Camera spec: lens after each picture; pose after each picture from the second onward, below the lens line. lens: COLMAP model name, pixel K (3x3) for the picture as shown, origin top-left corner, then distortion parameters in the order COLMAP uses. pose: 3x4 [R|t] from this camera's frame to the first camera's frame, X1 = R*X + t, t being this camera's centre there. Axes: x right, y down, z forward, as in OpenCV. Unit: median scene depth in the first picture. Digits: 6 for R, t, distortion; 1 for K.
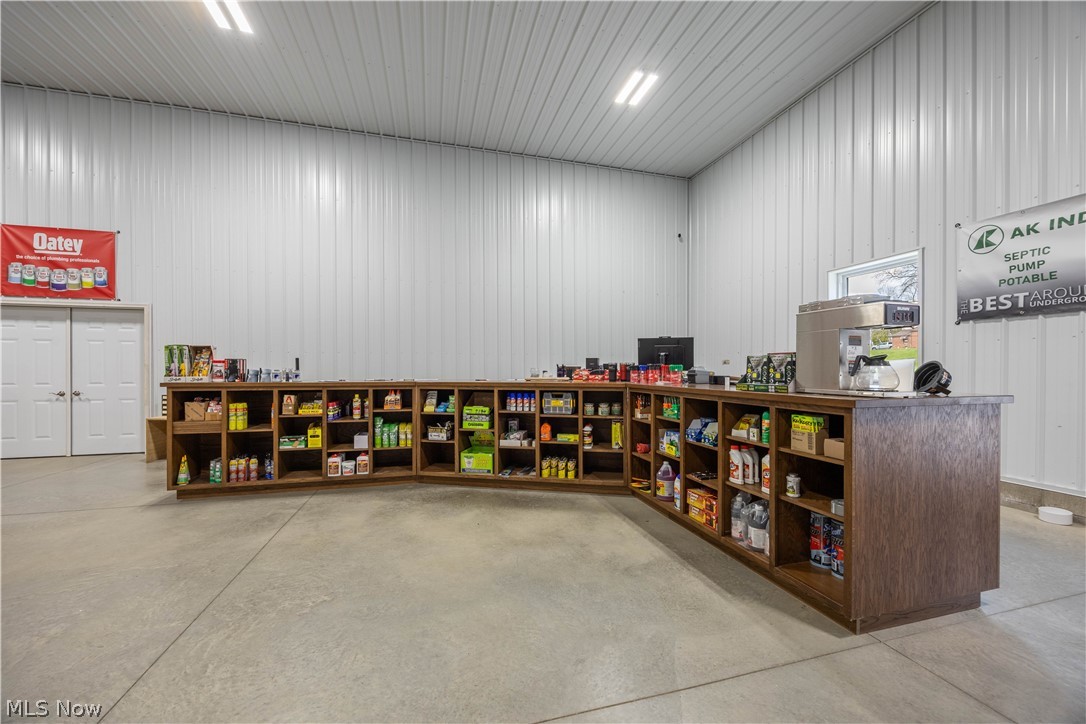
lens RADIAL K [[412.7, 0, 542.3], [0, 412.7, 370.6], [0, 0, 1]] dist [-0.002582, -0.000172]
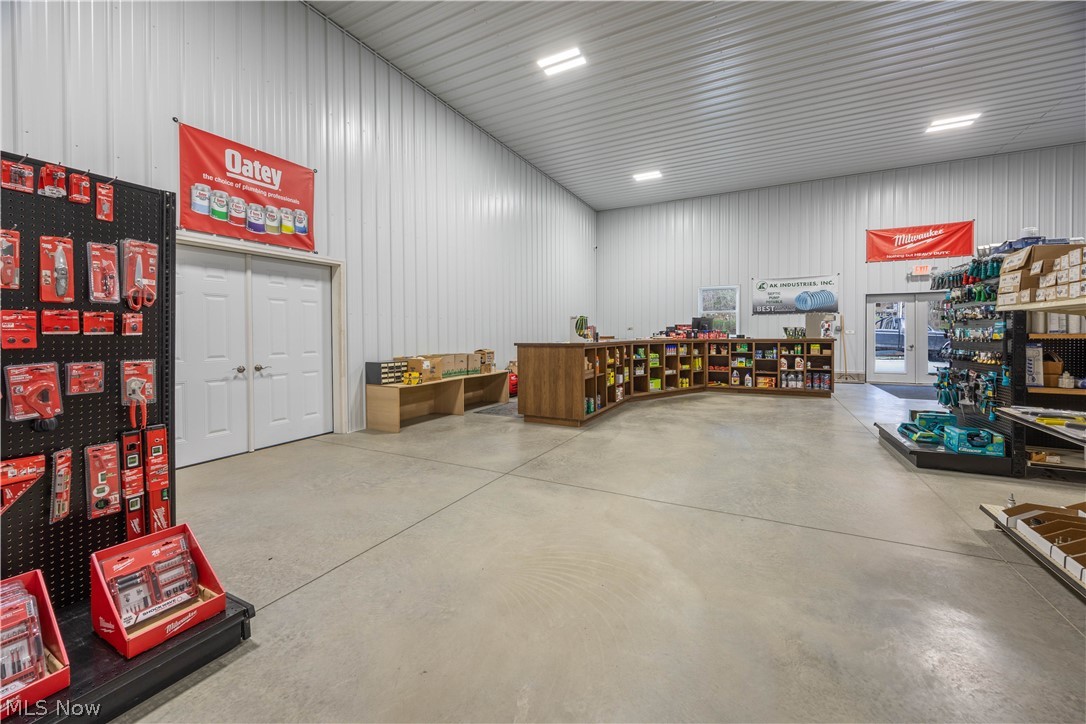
lens RADIAL K [[421.9, 0, 543.4], [0, 421.9, 337.4], [0, 0, 1]] dist [0.011659, 0.000018]
pose [[0.680986, -0.012510, 0.732189, -1.870814], [0.009624, 0.999921, 0.008134, -0.003082], [-0.732233, 0.001507, 0.681053, 0.107576]]
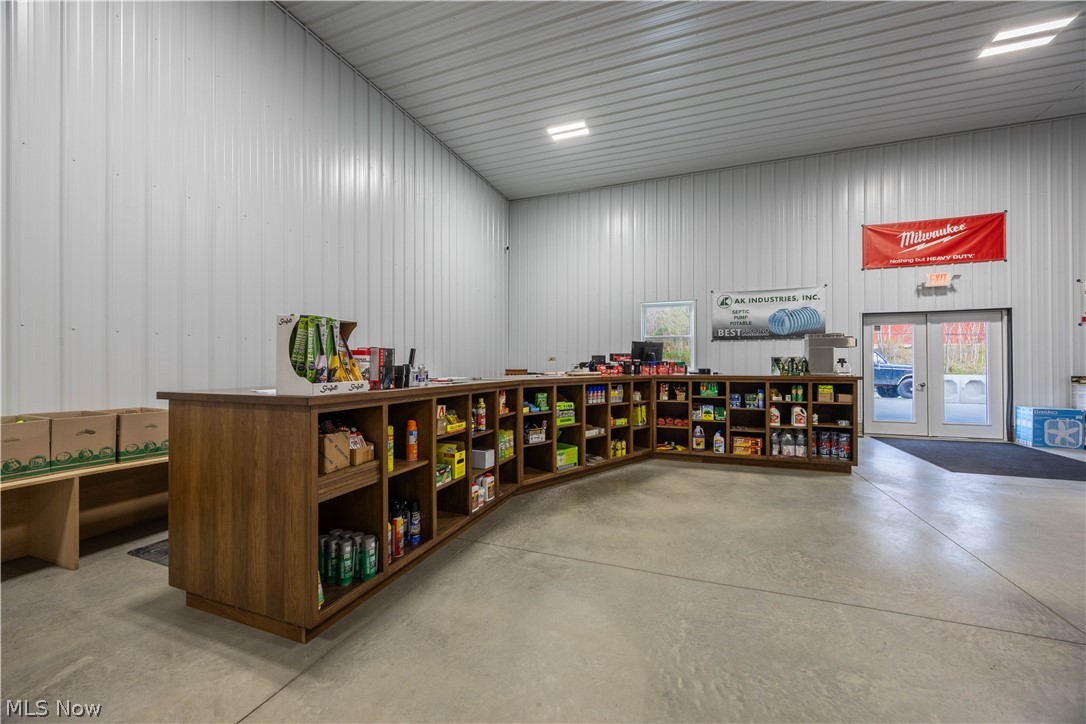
lens RADIAL K [[412.9, 0, 543.0], [0, 412.9, 362.0], [0, 0, 1]] dist [-0.000861, -0.000182]
pose [[0.589565, 0.002231, 0.807718, -1.026978], [0.004799, 0.999969, -0.006265, -0.004956], [-0.807707, 0.007569, 0.589536, 0.463293]]
